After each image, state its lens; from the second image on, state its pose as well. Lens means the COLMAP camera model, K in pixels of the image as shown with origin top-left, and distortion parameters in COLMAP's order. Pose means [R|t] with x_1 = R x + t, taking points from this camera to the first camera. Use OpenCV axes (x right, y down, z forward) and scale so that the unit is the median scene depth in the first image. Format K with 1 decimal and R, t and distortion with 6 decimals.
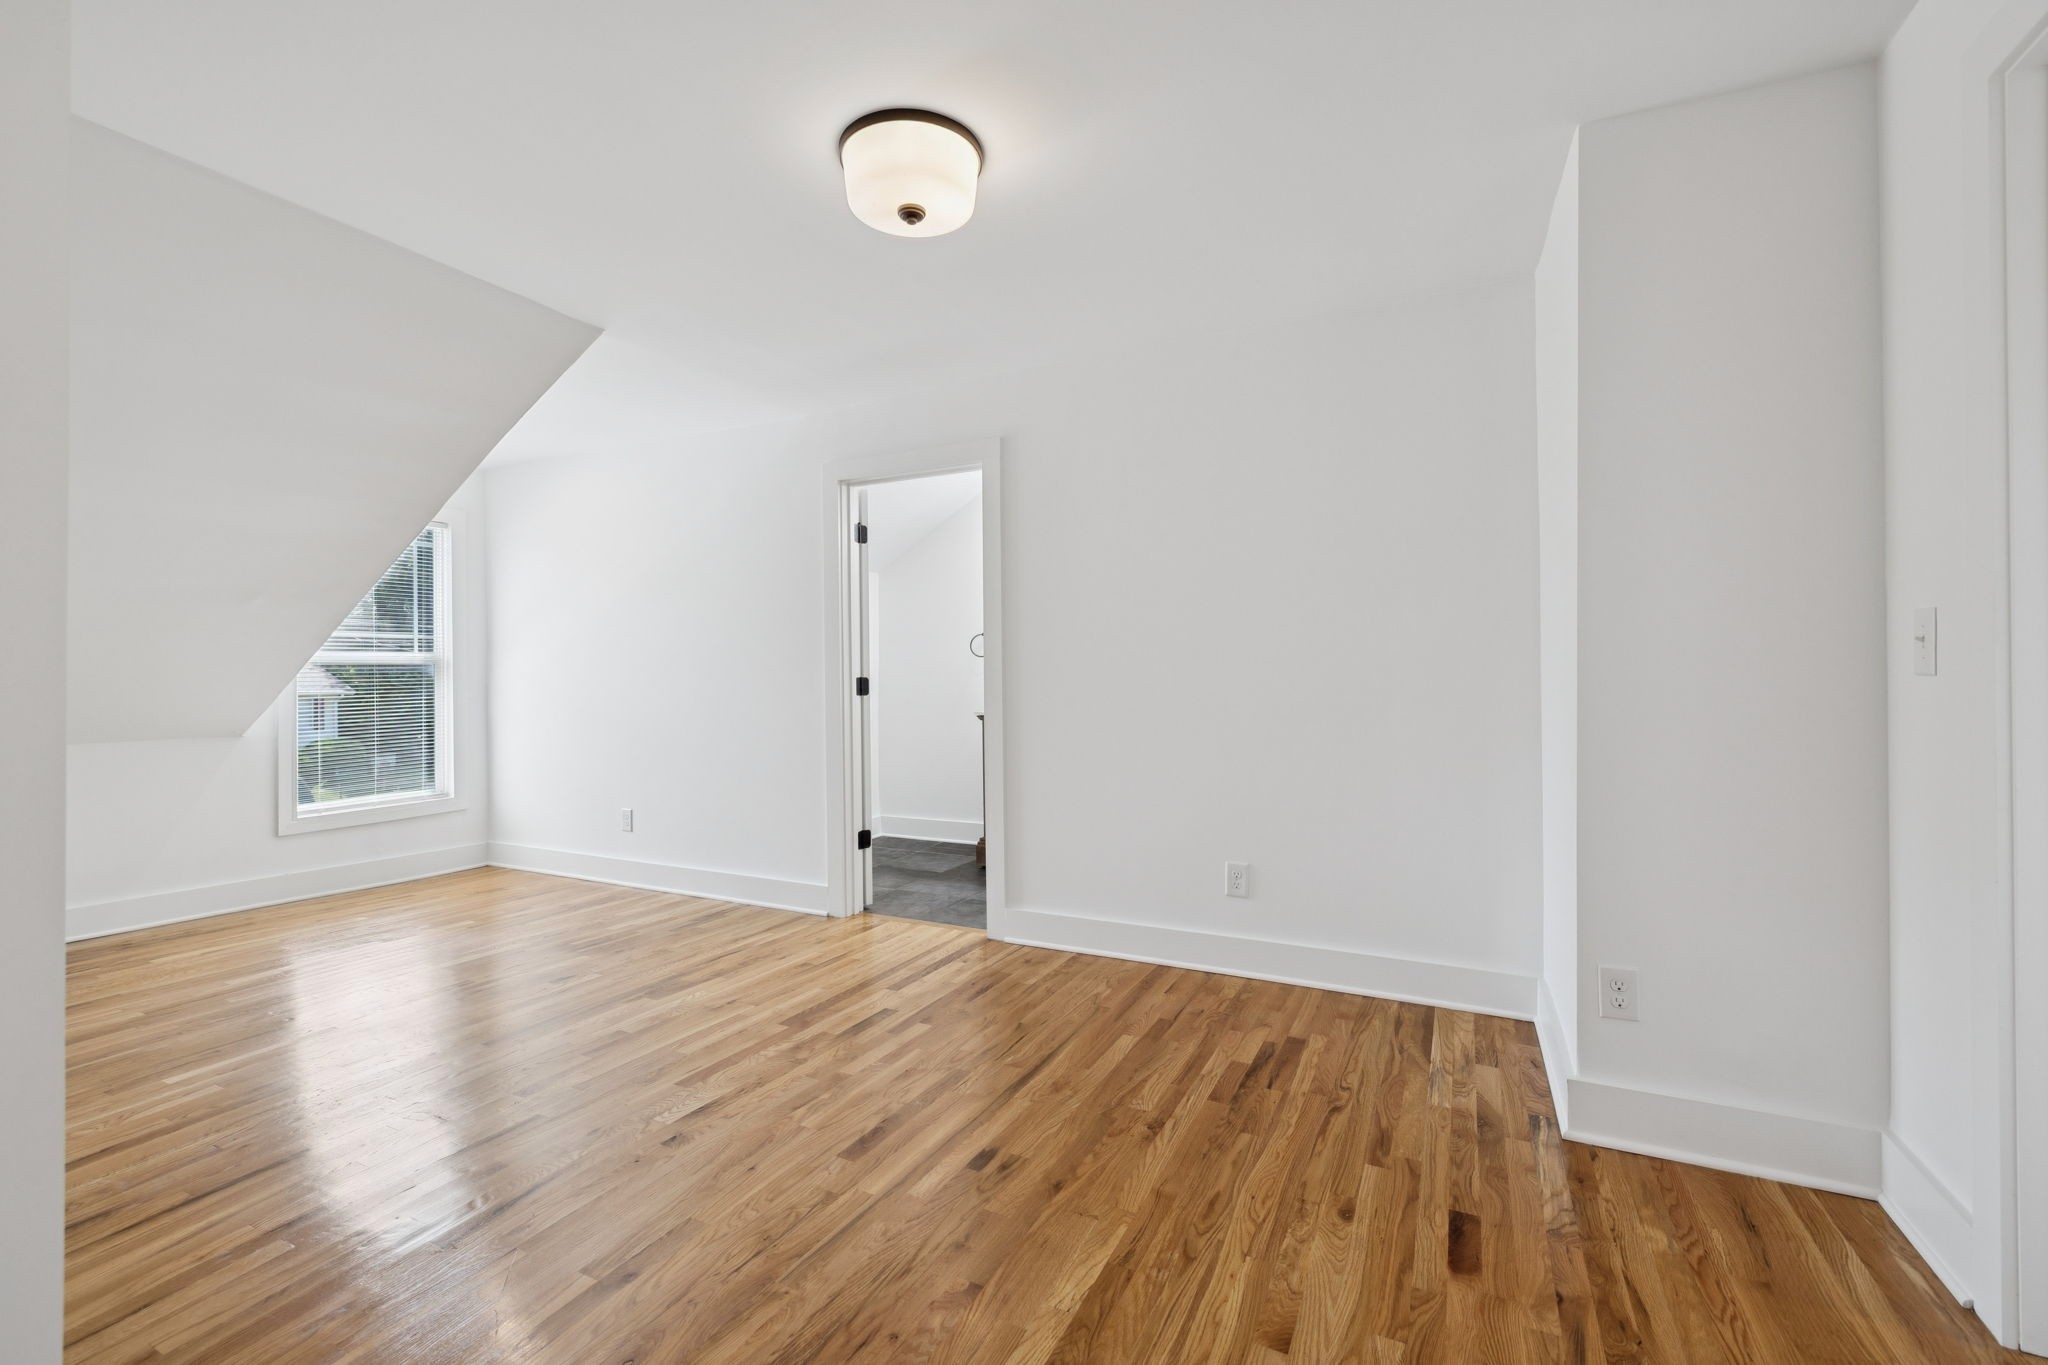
lens RADIAL K [[881.4, 0, 1024.0], [0, 881.4, 682.5], [0, 0, 1]] dist [-0.001014, -0.000228]
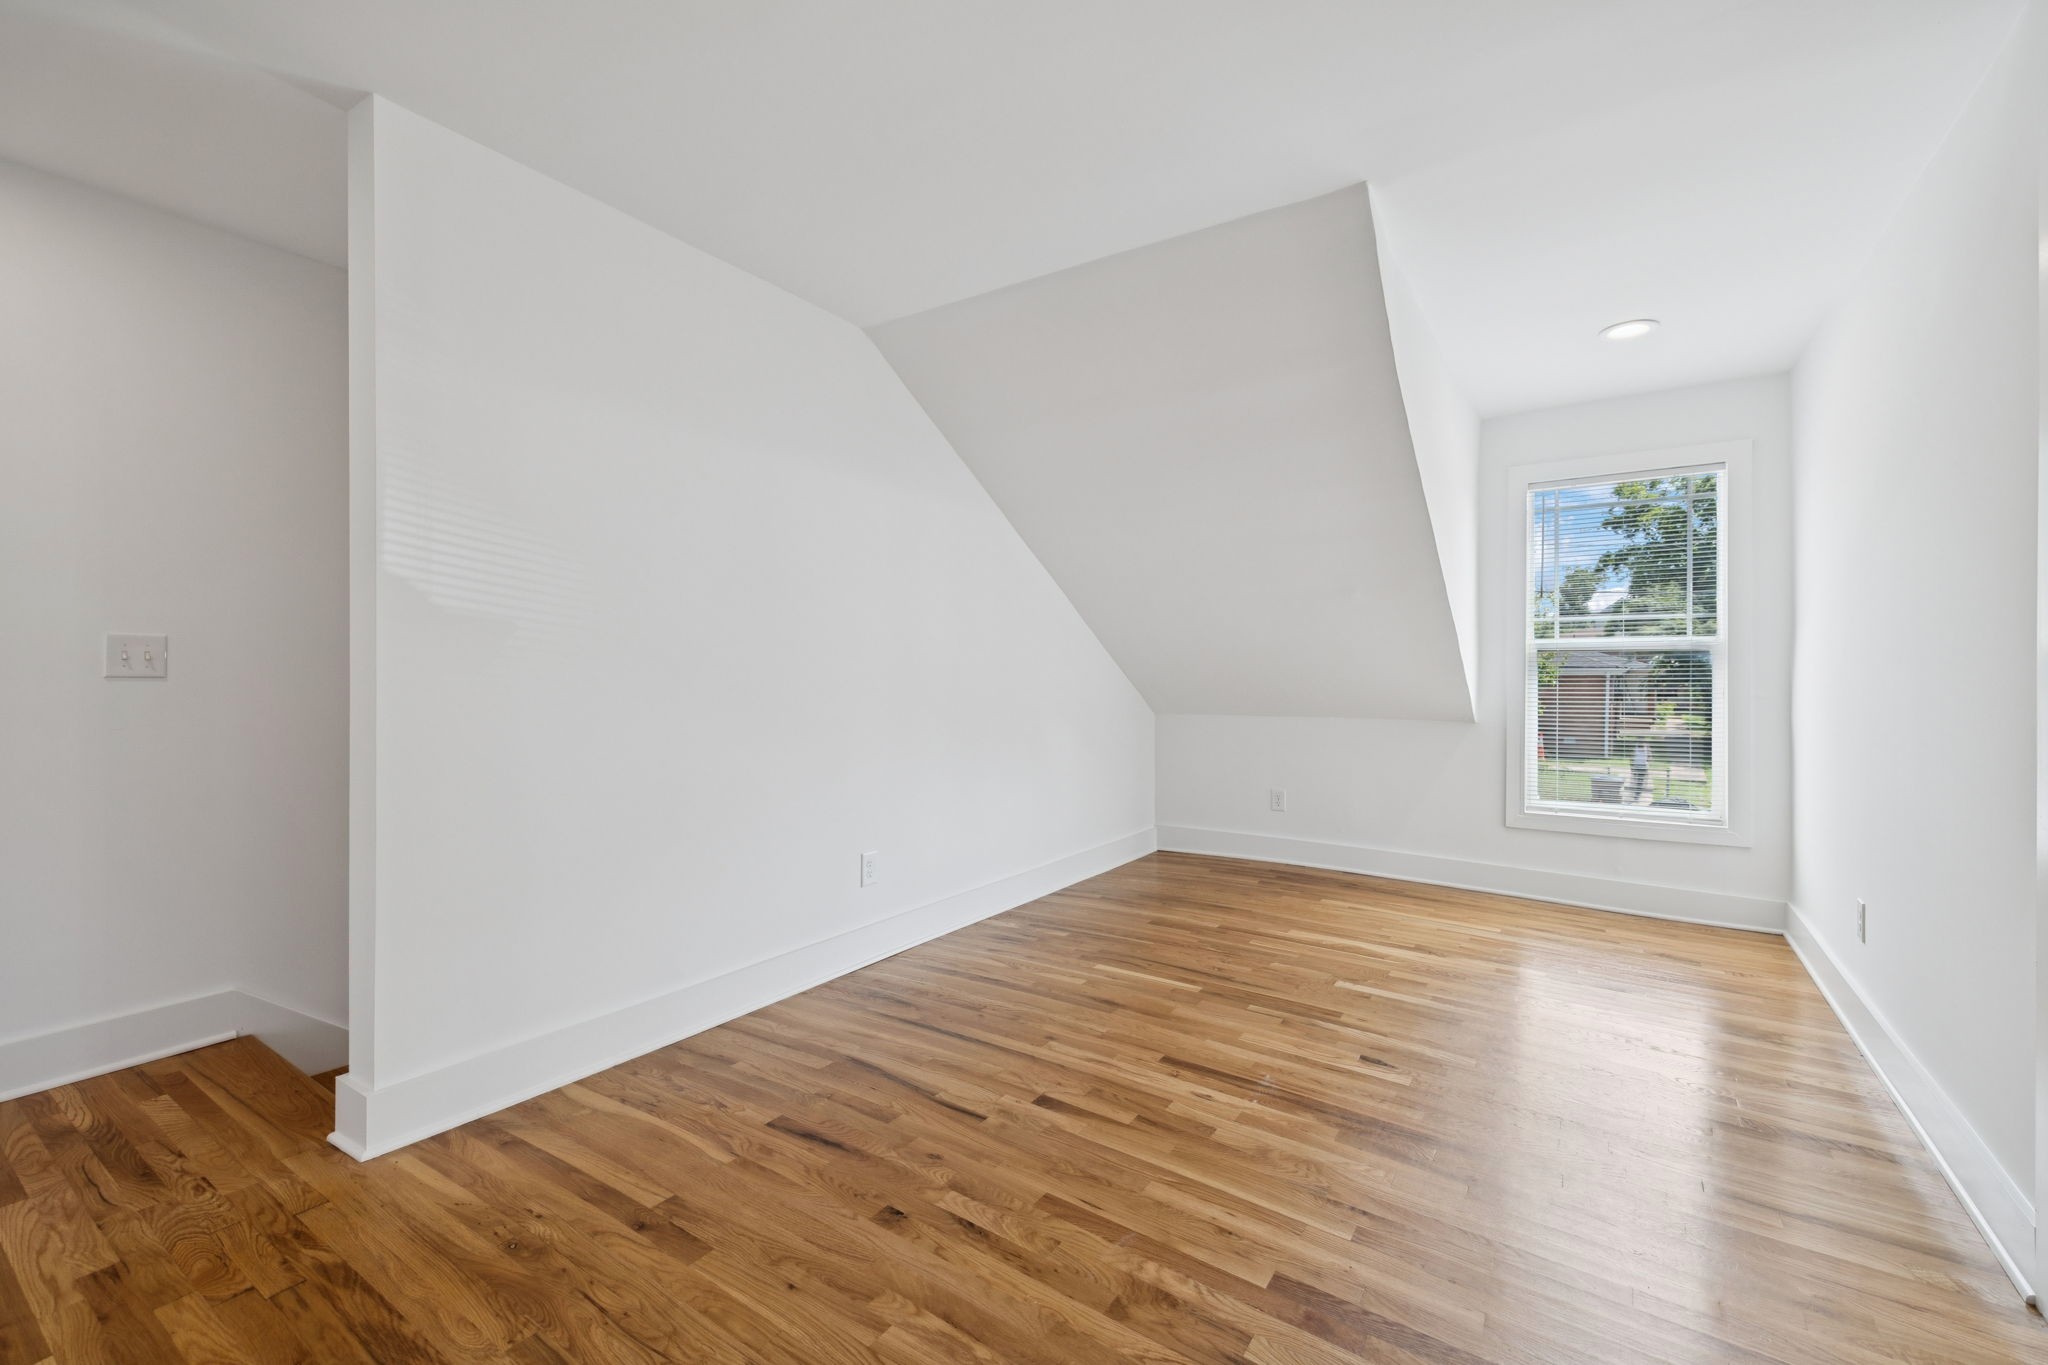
lens RADIAL K [[861.0, 0, 998.6], [0, 861.0, 676.5], [0, 0, 1]] dist [0.000060, -0.000030]
pose [[-0.136214, 0.016823, -0.990537, 0.264103], [-0.012560, 0.999746, 0.018707, -0.006812], [0.990600, 0.014989, -0.135968, 0.805854]]
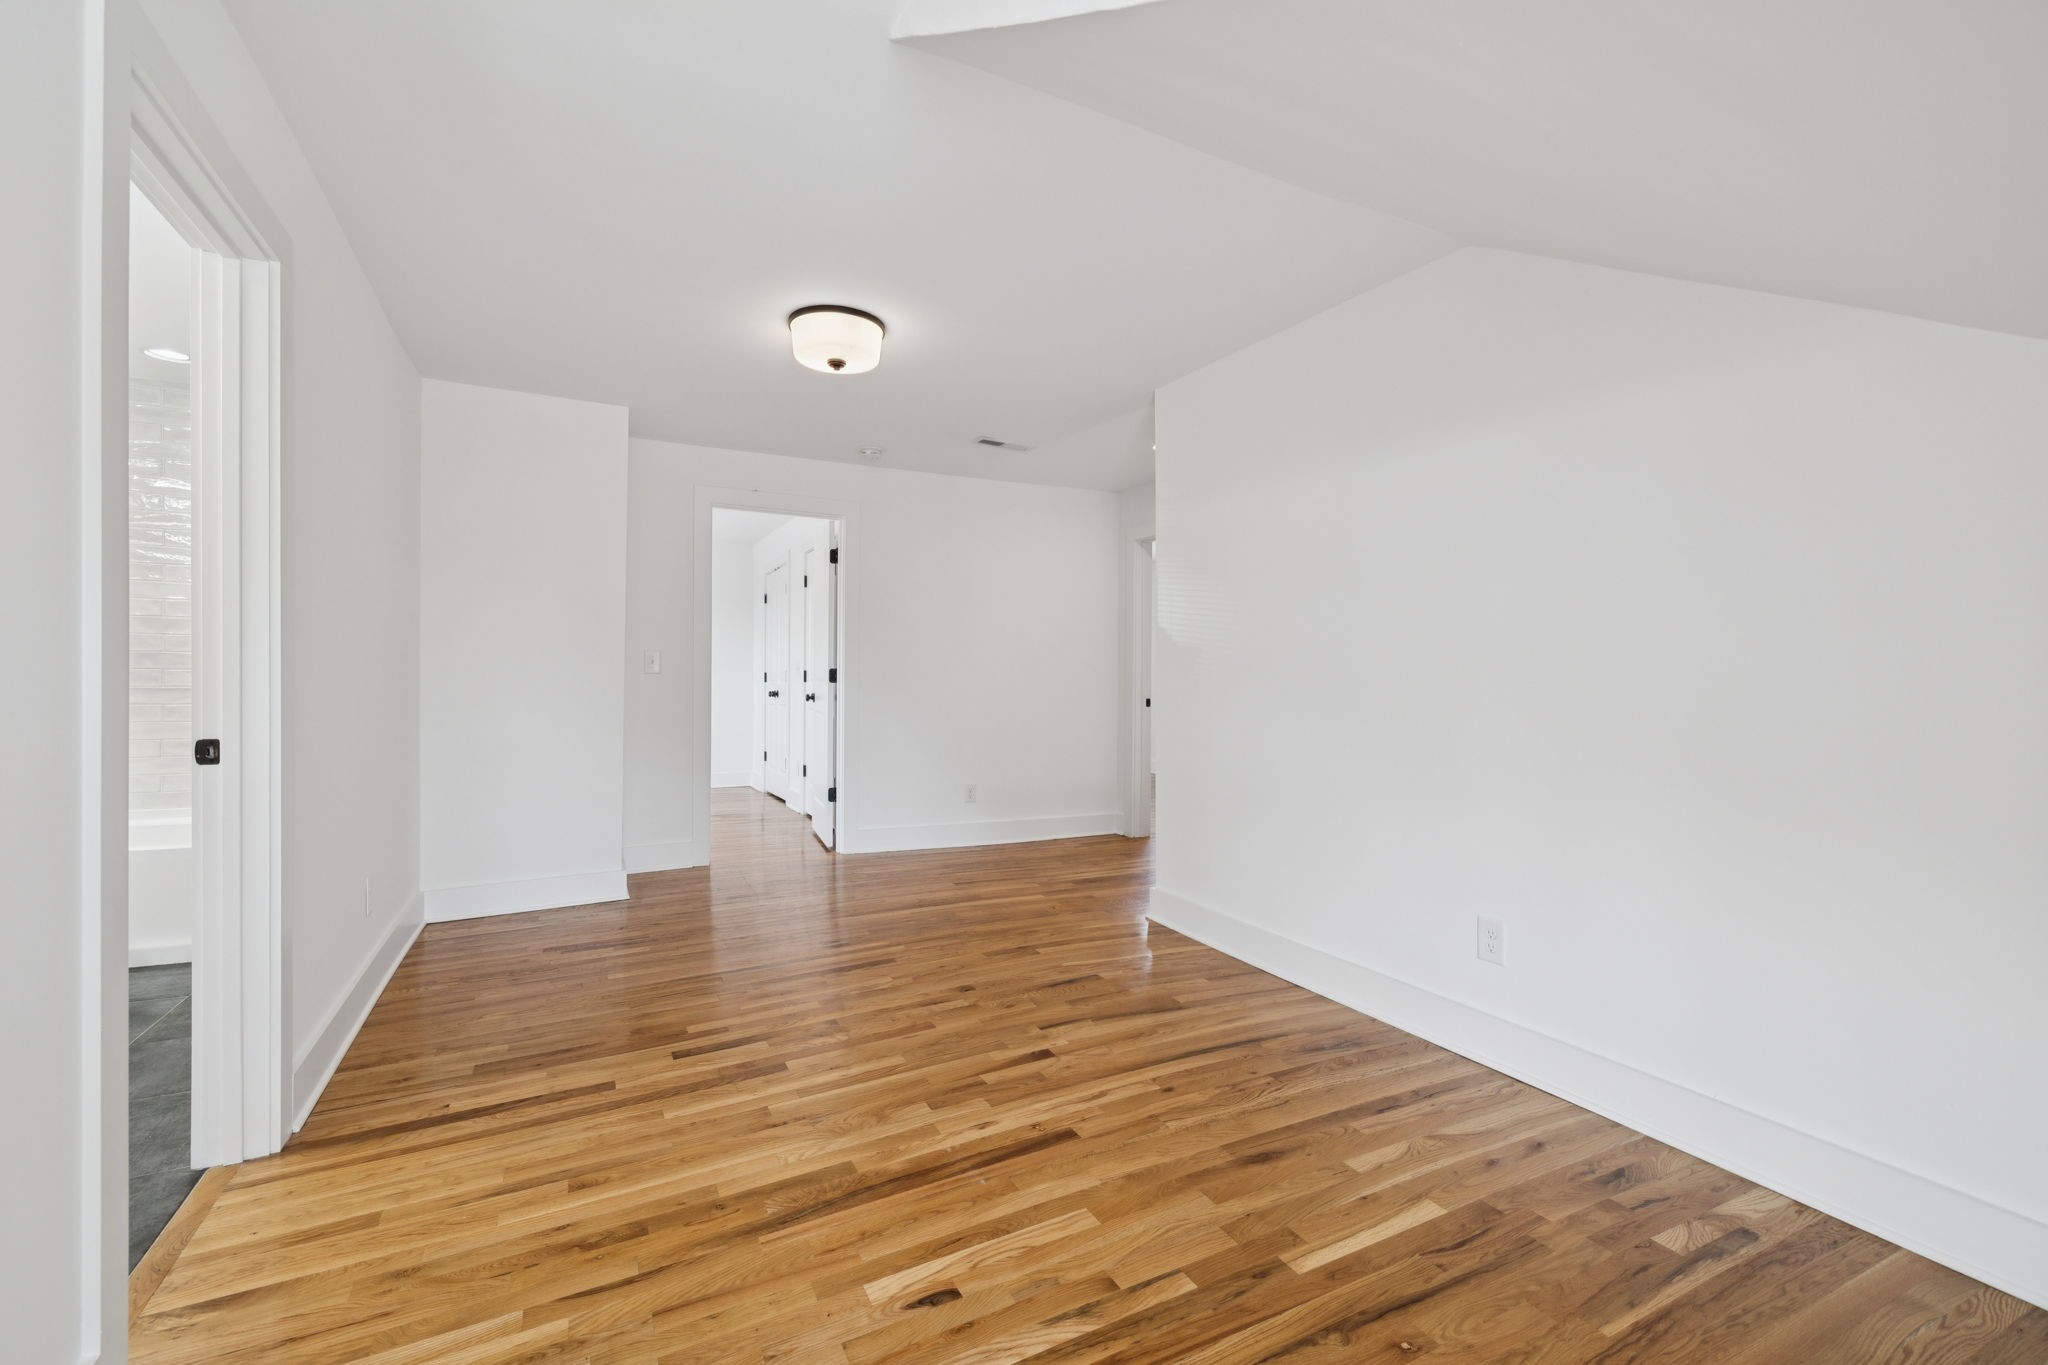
lens RADIAL K [[881.4, 0, 1024.0], [0, 881.4, 682.5], [0, 0, 1]] dist [-0.001014, -0.000228]
pose [[-0.813030, -0.000527, 0.582222, -0.871922], [0.007716, 0.999902, 0.011680, 0.002552], [-0.582171, 0.013989, -0.812946, 1.407915]]
